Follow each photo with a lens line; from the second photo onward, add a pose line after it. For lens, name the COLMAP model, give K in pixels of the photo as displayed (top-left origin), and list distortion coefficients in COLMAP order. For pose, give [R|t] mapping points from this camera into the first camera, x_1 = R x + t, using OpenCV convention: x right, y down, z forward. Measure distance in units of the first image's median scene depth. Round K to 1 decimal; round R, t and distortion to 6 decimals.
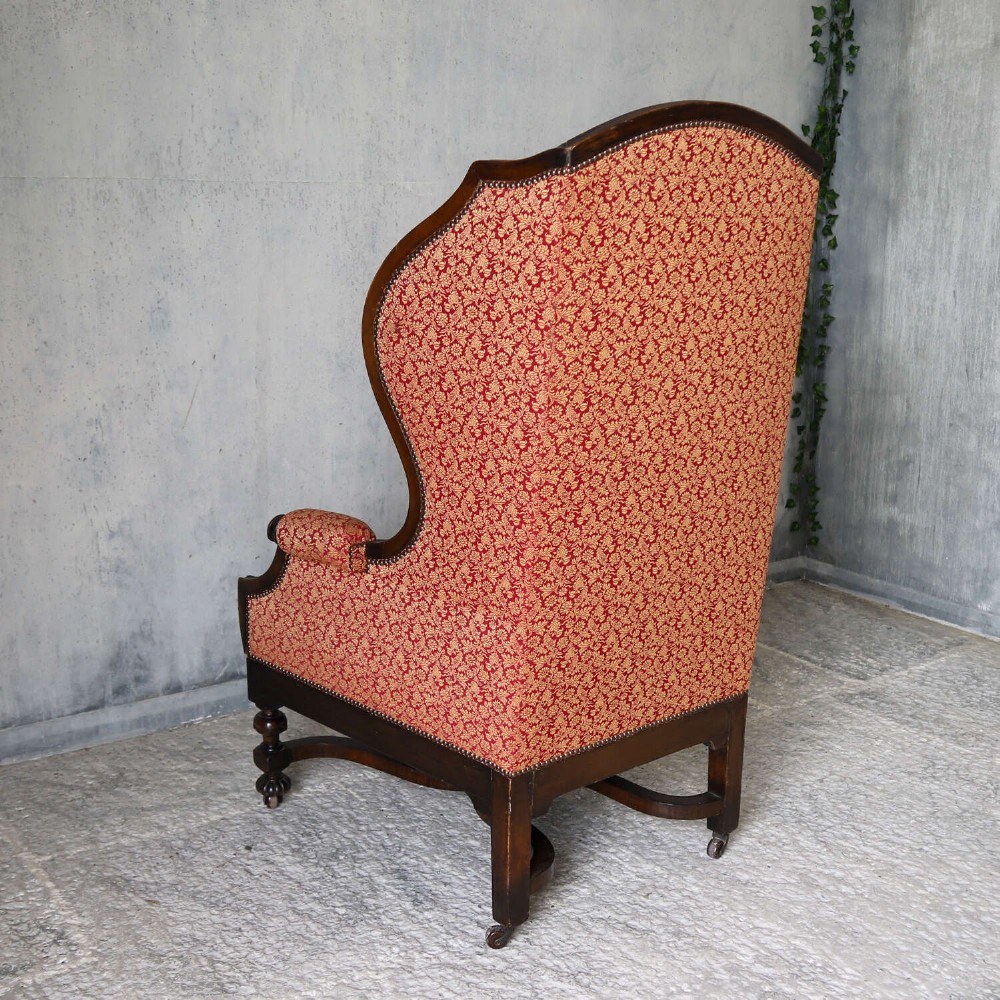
lens RADIAL K [[1308.1, 0, 504.1], [0, 1308.1, 516.1], [0, 0, 1]] dist [-0.099570, 0.000000]
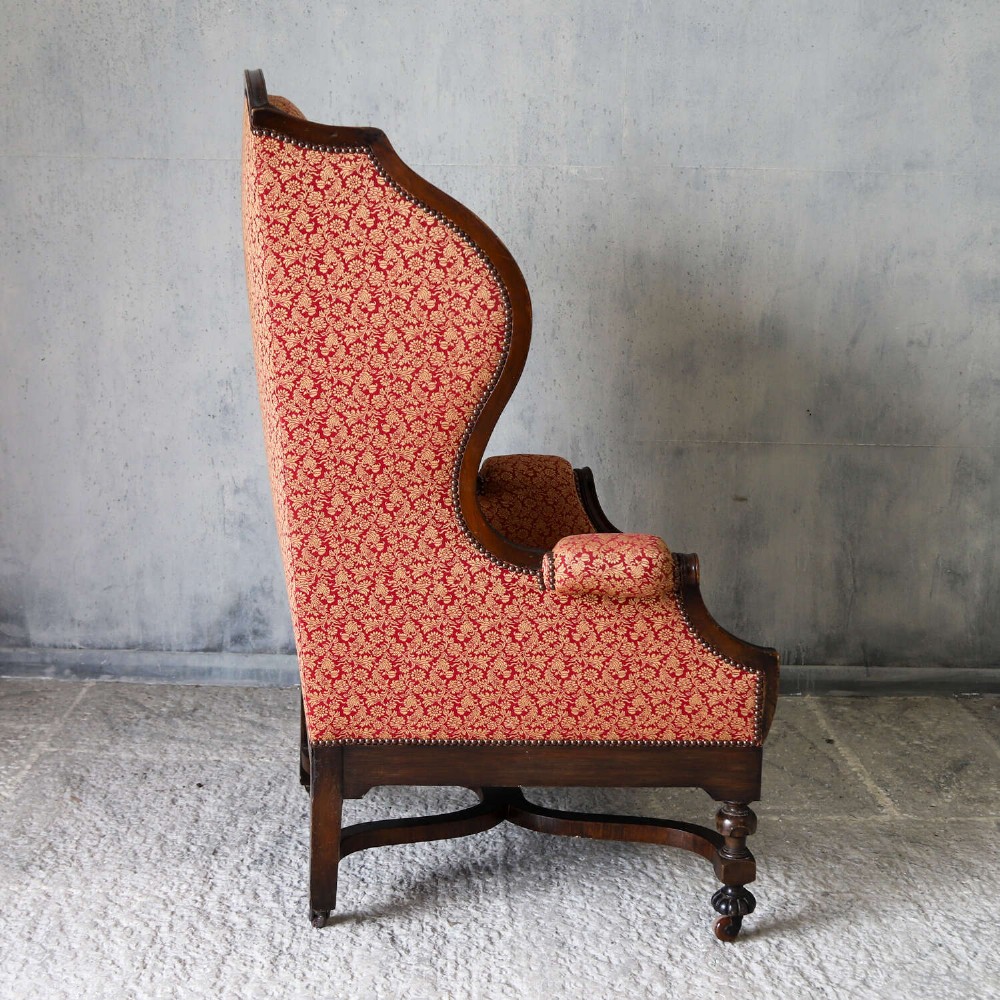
lens RADIAL K [[1515.6, 0, 461.7], [0, 1515.6, 473.8], [0, 0, 1]] dist [-0.052031, 0.000000]
pose [[0.799117, 0.104512, -0.592022, 0.595217], [-0.147987, 0.988668, -0.025221, 0.005158], [0.582677, 0.107766, 0.805527, 0.098292]]
